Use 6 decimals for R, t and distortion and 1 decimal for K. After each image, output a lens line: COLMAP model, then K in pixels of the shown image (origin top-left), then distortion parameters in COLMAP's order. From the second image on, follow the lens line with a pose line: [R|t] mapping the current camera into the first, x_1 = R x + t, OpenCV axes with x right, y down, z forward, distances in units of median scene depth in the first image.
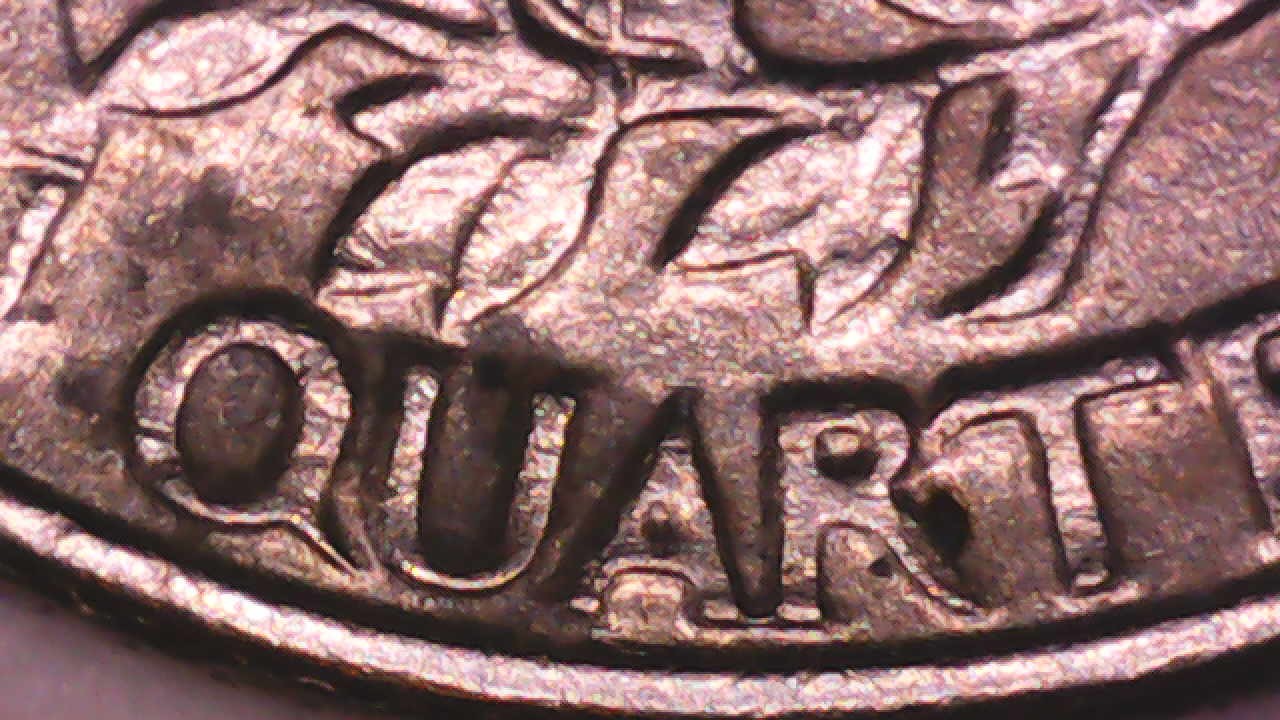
lens RADIAL K [[513.6, 0, 640.0], [0, 513.6, 360.0], [0, 0, 1]] dist [-0.000989, 0.000088]
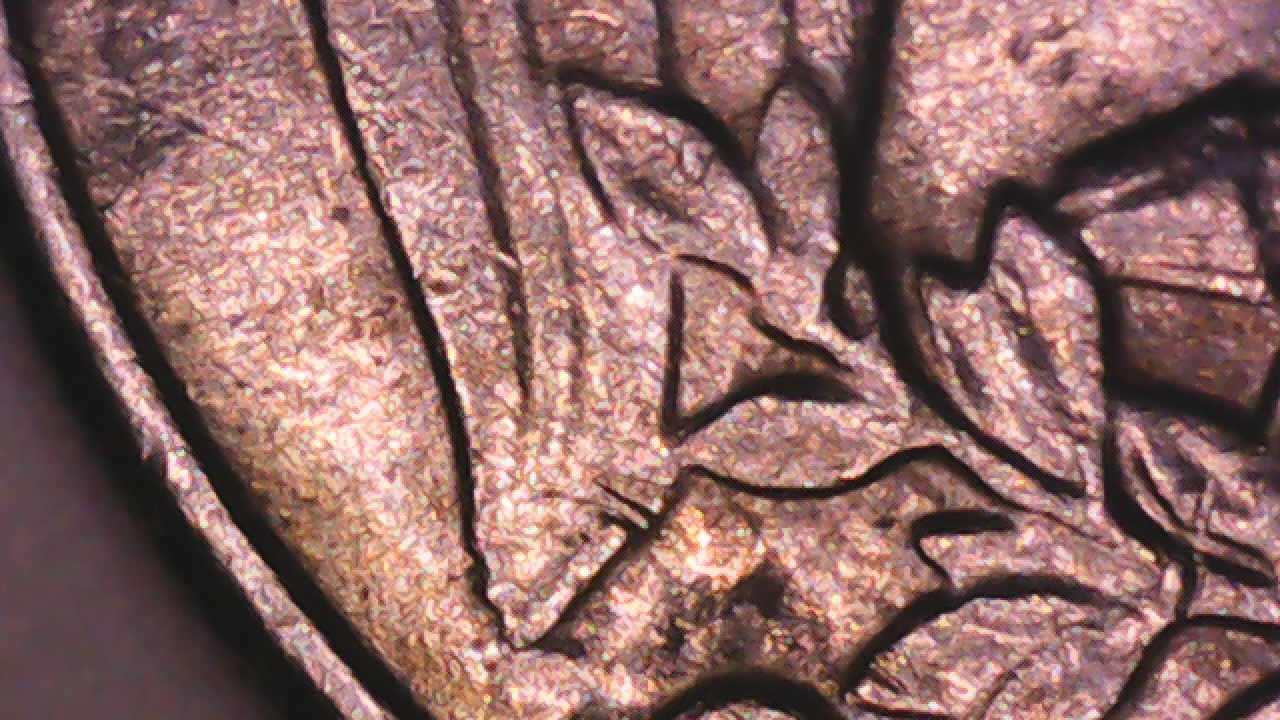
lens RADIAL K [[513.6, 0, 640.0], [0, 513.6, 360.0], [0, 0, 1]] dist [-0.000989, 0.000088]
pose [[0.965691, 0.259679, 0.002682, -1.175527], [-0.259684, 0.965518, 0.018410, -0.679850], [0.002191, -0.018474, 0.999827, 0.007141]]
